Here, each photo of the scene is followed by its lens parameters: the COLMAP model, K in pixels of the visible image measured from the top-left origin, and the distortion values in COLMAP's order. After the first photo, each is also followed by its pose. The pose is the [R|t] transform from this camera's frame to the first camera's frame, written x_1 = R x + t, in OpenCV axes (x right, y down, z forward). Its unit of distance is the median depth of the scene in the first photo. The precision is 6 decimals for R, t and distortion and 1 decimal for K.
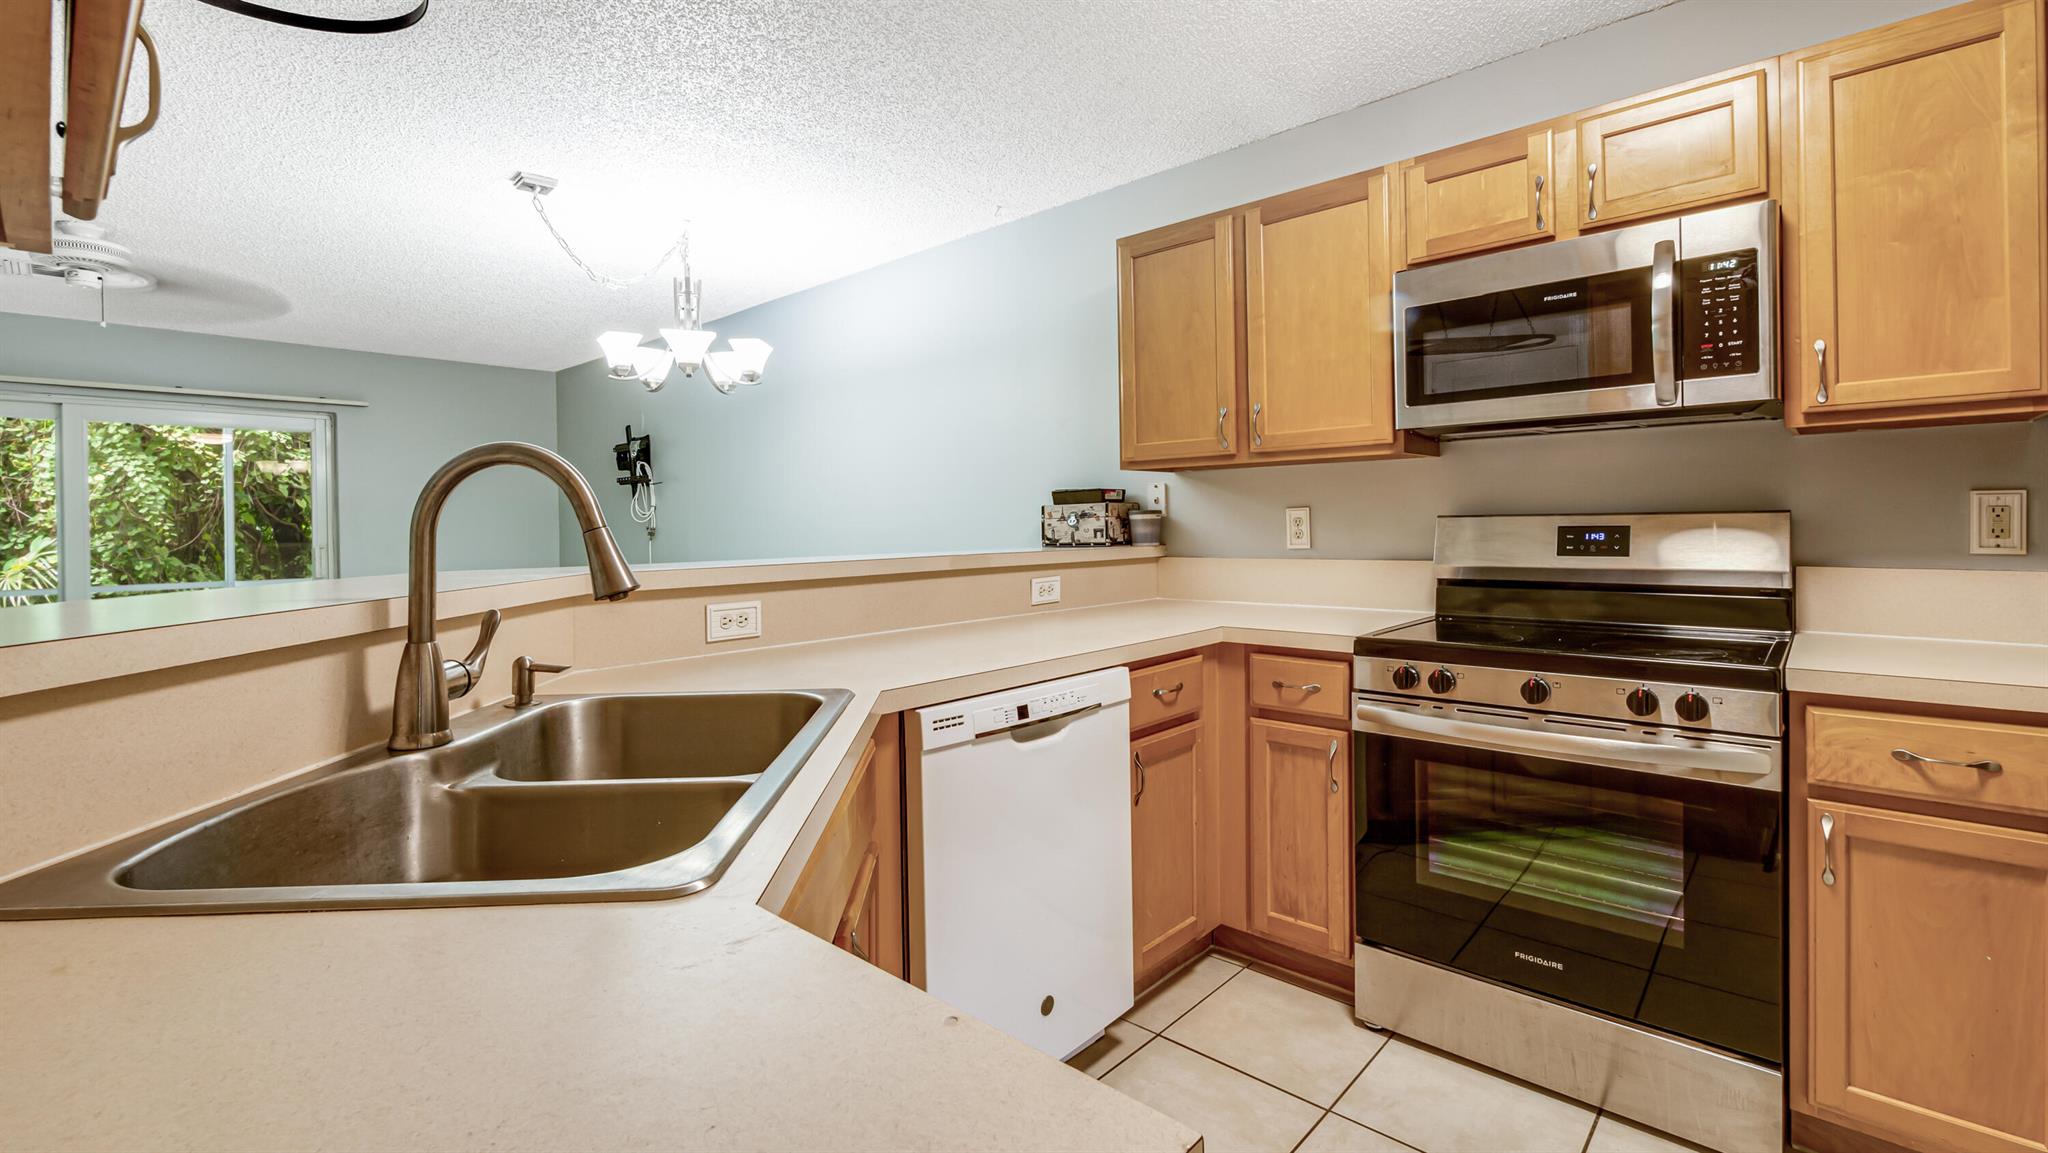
lens RADIAL K [[869.0, 0, 971.4], [0, 869.0, 532.8], [0, 0, 1]] dist [-0.002427, 0.000654]
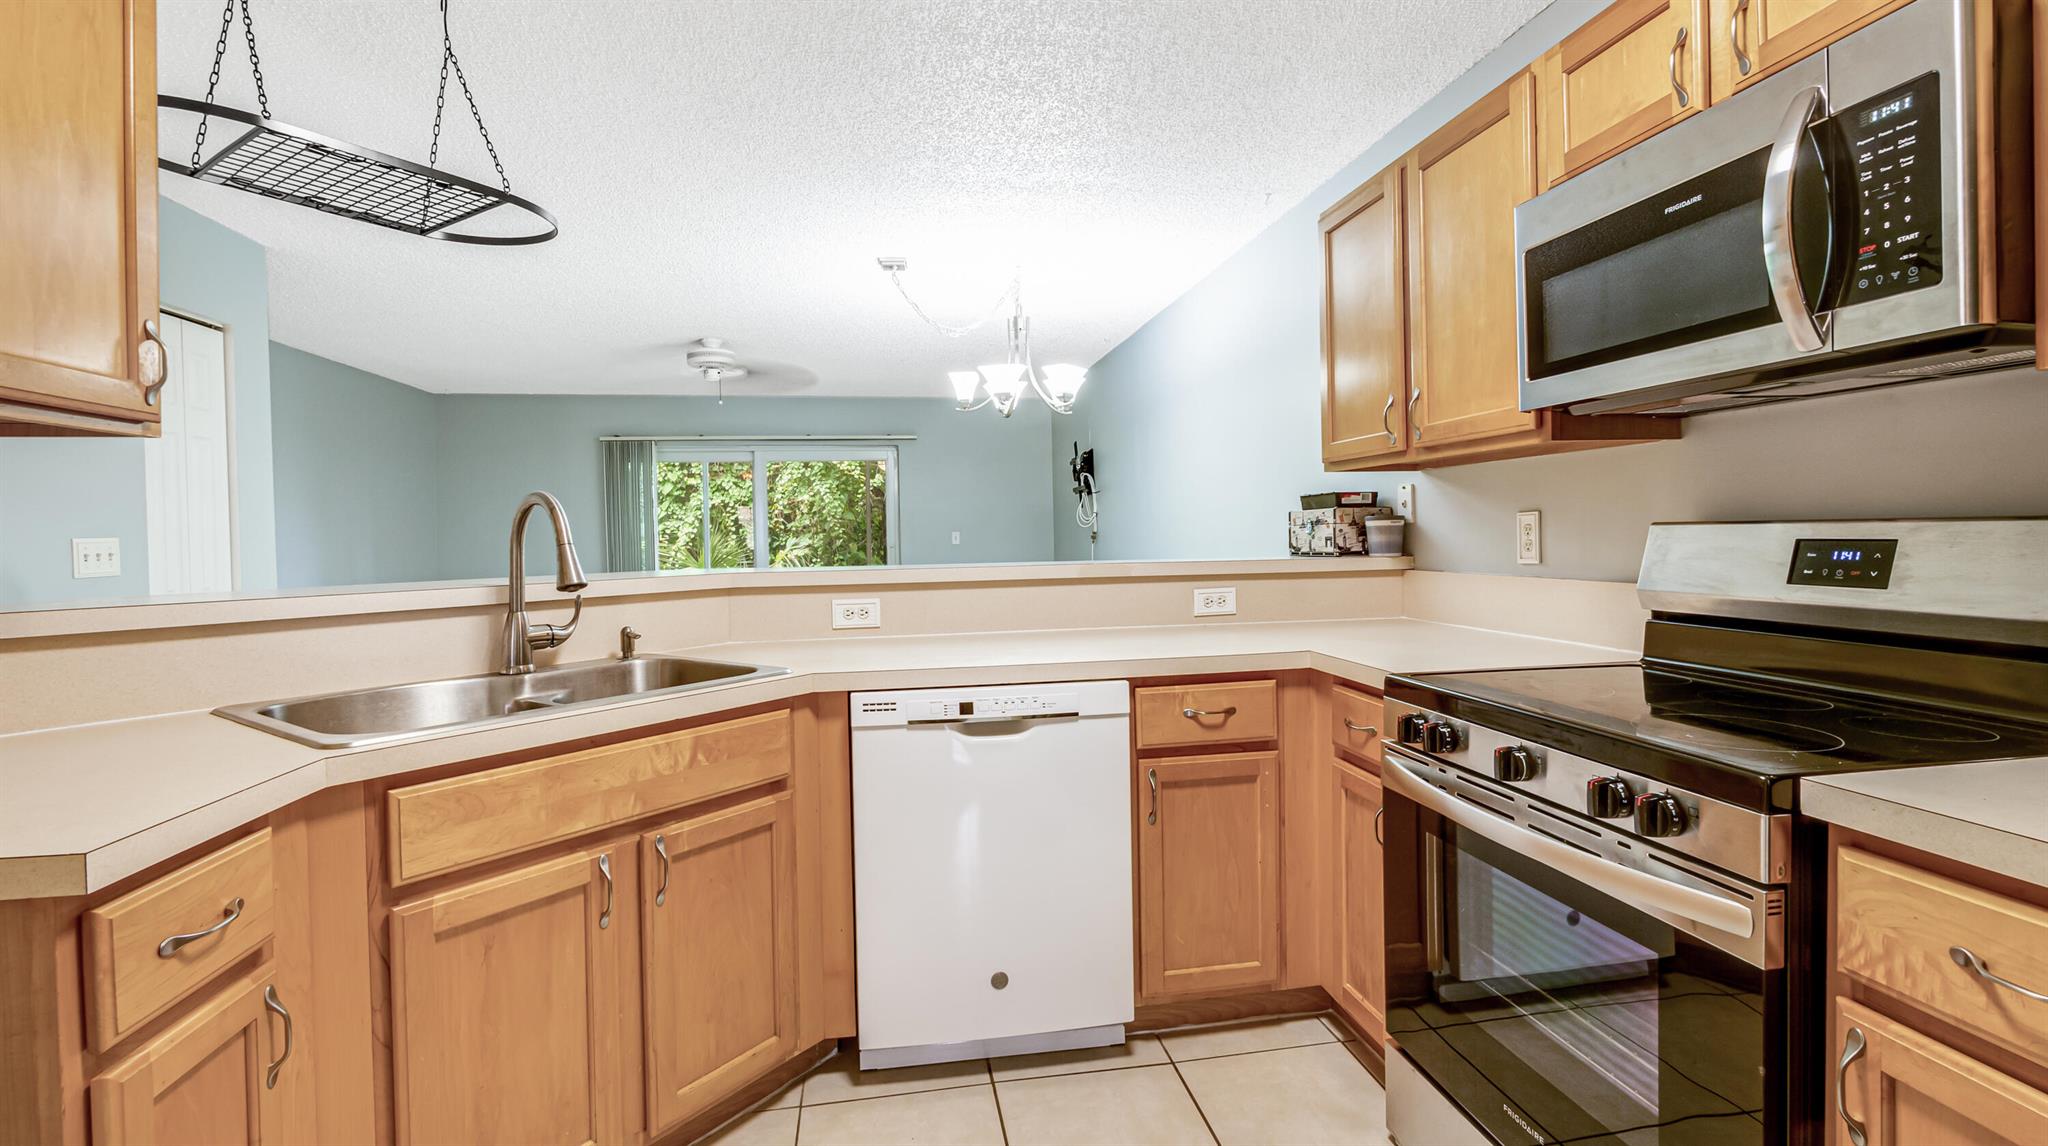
lens RADIAL K [[869.0, 0, 1033.0], [0, 869.0, 554.2], [0, 0, 1]] dist [-0.002427, 0.000654]
pose [[0.805437, 0.014048, -0.592516, 0.607958], [0.001270, 0.999676, 0.025427, -0.013870], [0.592681, -0.021232, 0.805158, 0.128693]]
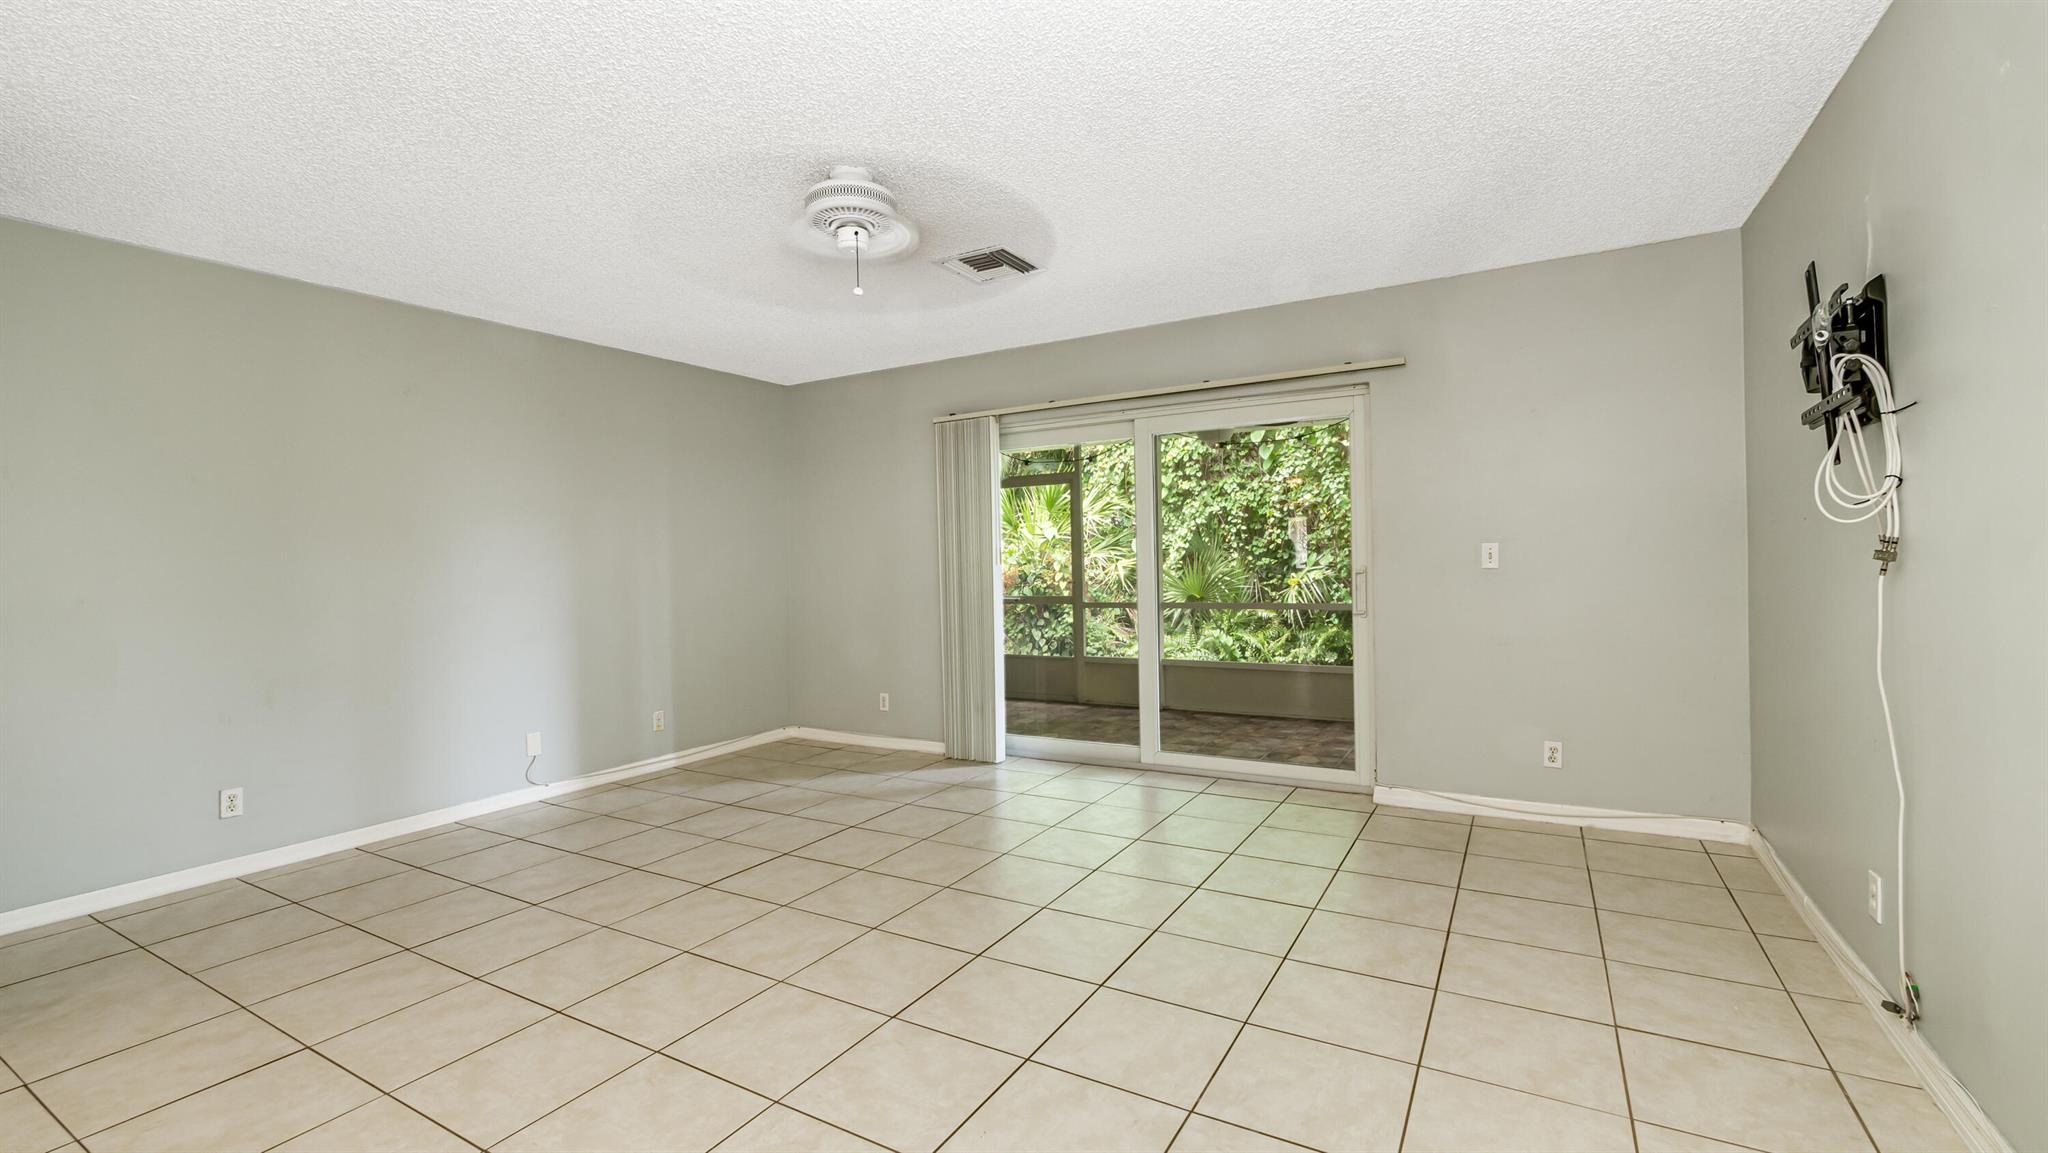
lens RADIAL K [[869.0, 0, 1030.5], [0, 869.0, 568.9], [0, 0, 1]] dist [-0.002427, 0.000654]
pose [[0.230403, 0.018613, -0.972917, -0.275093], [0.009838, 0.999721, 0.021455, -0.011331], [0.973046, -0.014515, 0.230155, 1.511616]]
